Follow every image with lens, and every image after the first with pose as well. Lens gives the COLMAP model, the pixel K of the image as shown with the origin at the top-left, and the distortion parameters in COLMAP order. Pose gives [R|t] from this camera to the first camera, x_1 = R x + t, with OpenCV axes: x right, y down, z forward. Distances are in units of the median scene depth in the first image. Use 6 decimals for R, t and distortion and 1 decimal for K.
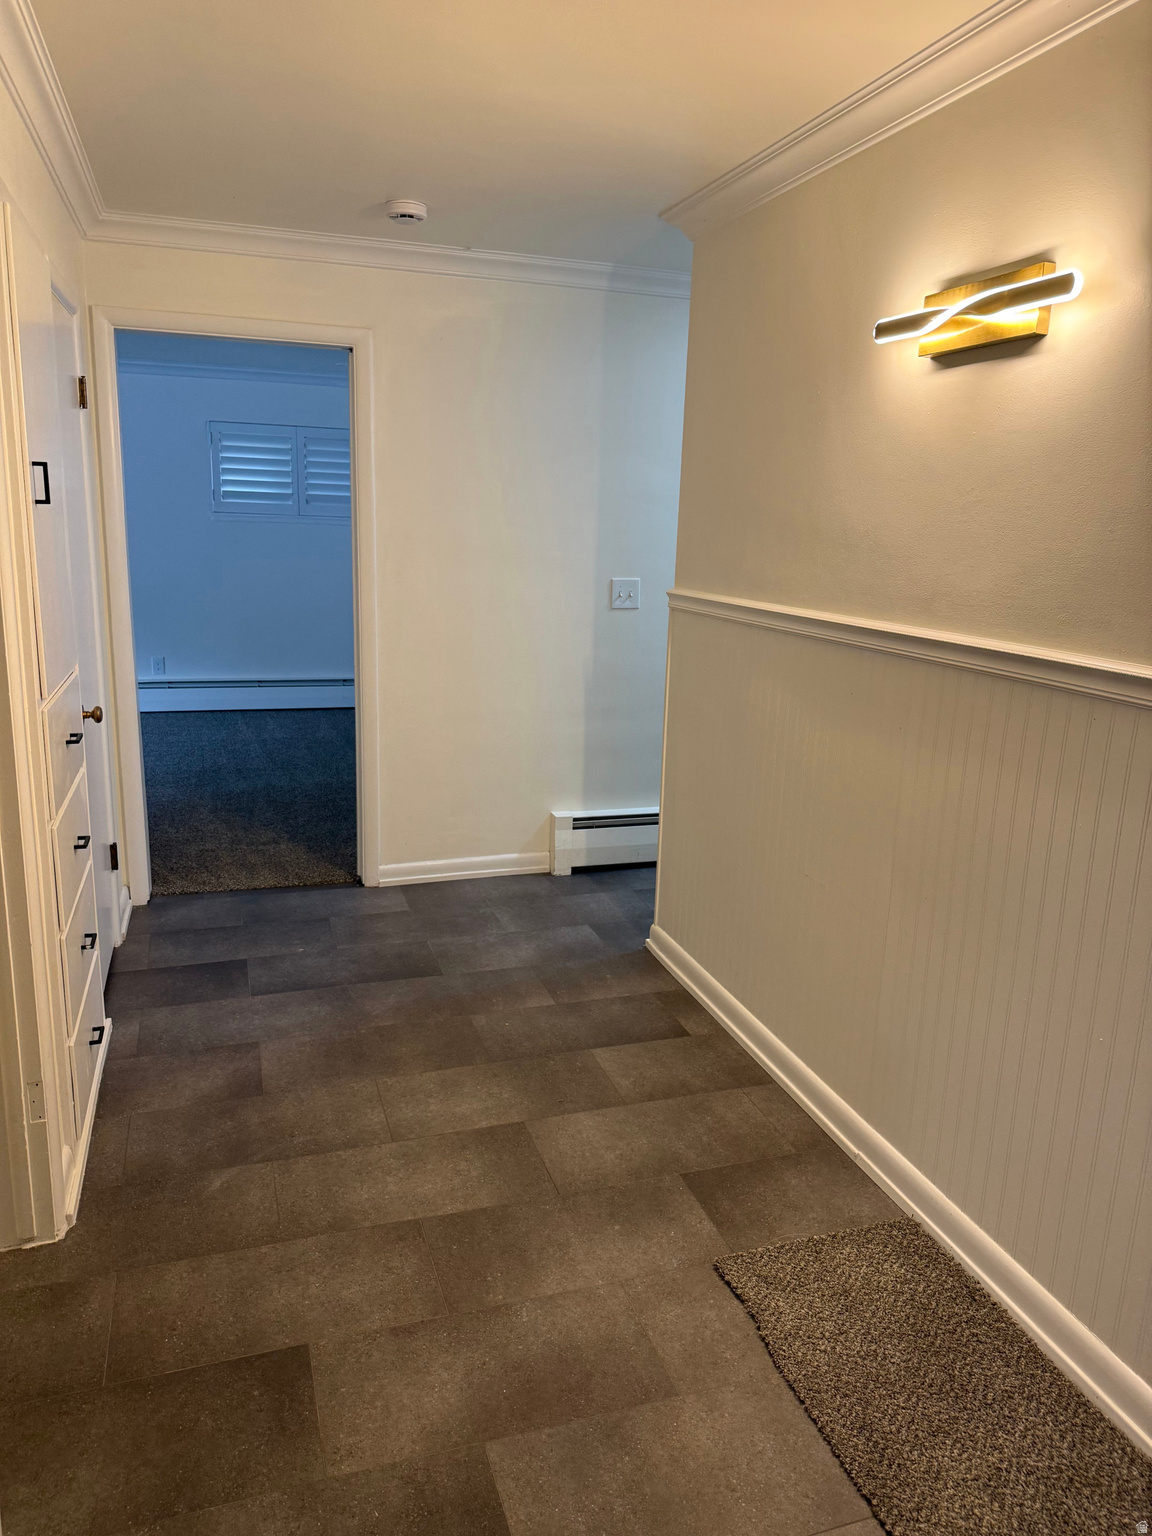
lens RADIAL K [[1087.5, 0, 576.0], [0, 1087.5, 768.0], [0, 0, 1]] dist [-0.005587, -0.003680]
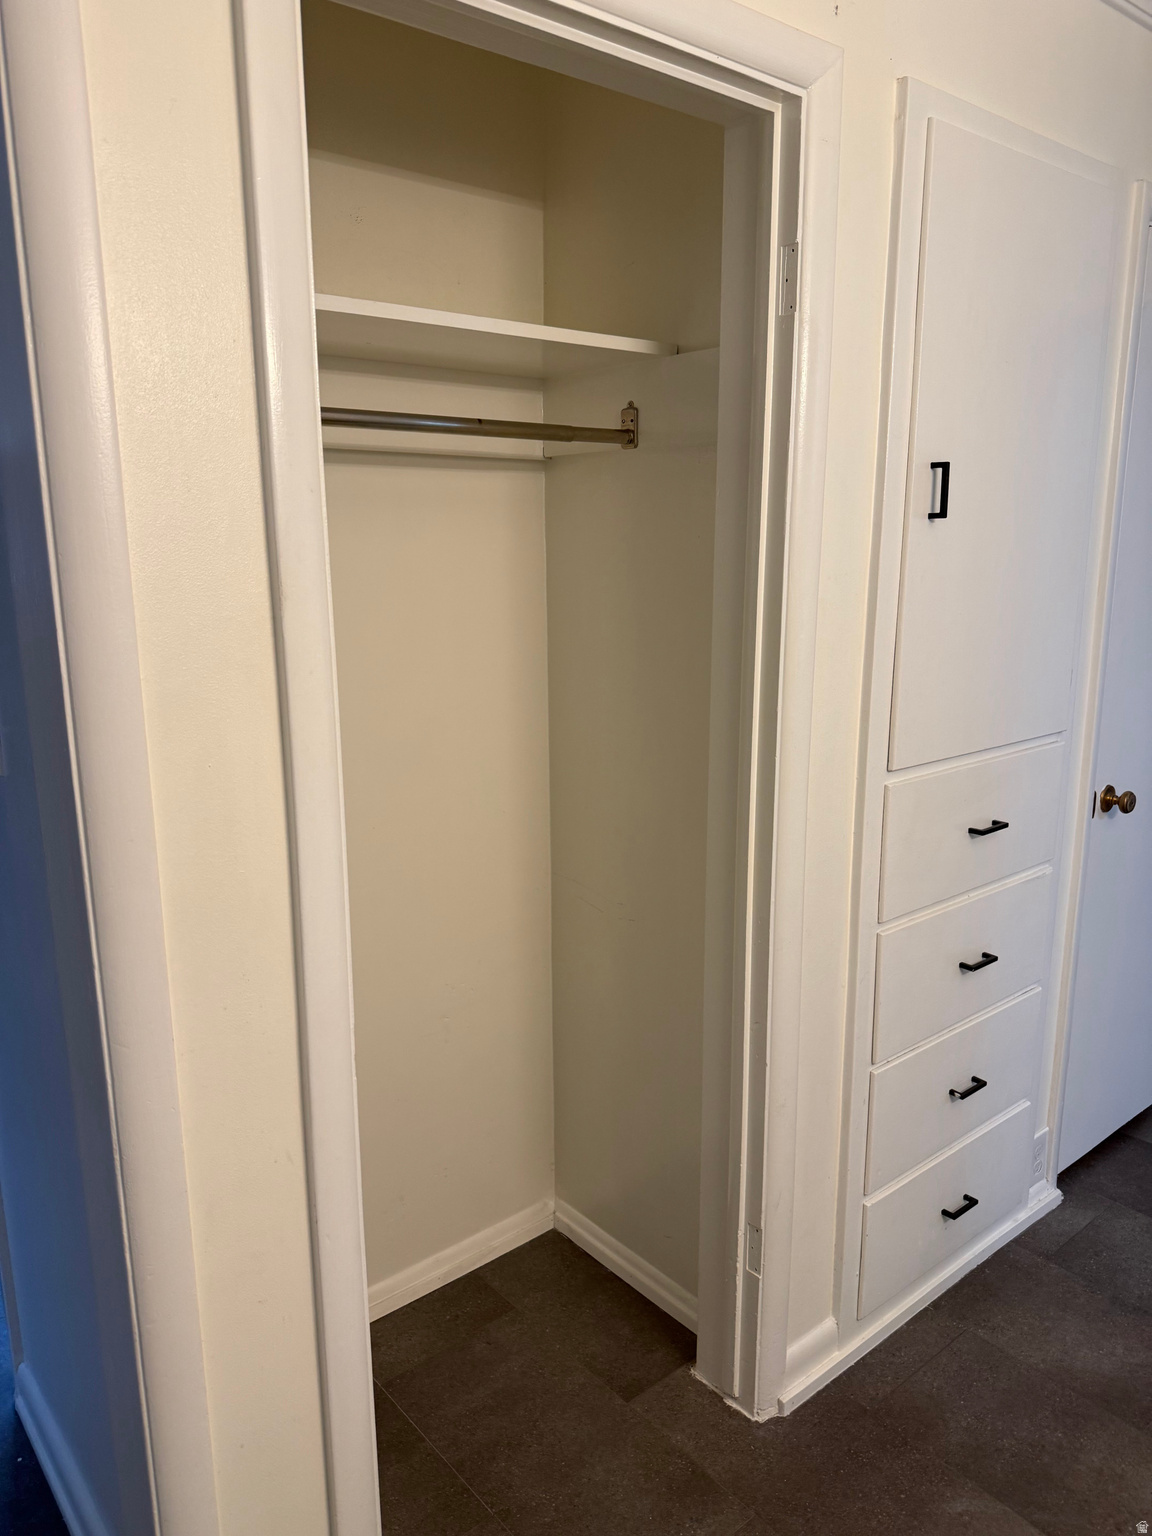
lens RADIAL K [[1087.5, 0, 576.0], [0, 1087.5, 768.0], [0, 0, 1]] dist [-0.005587, -0.003680]
pose [[0.361238, 0.166209, -0.917541, 0.137773], [-0.197128, 0.975359, 0.099073, -0.095403], [0.911399, 0.145084, 0.385101, 0.486788]]
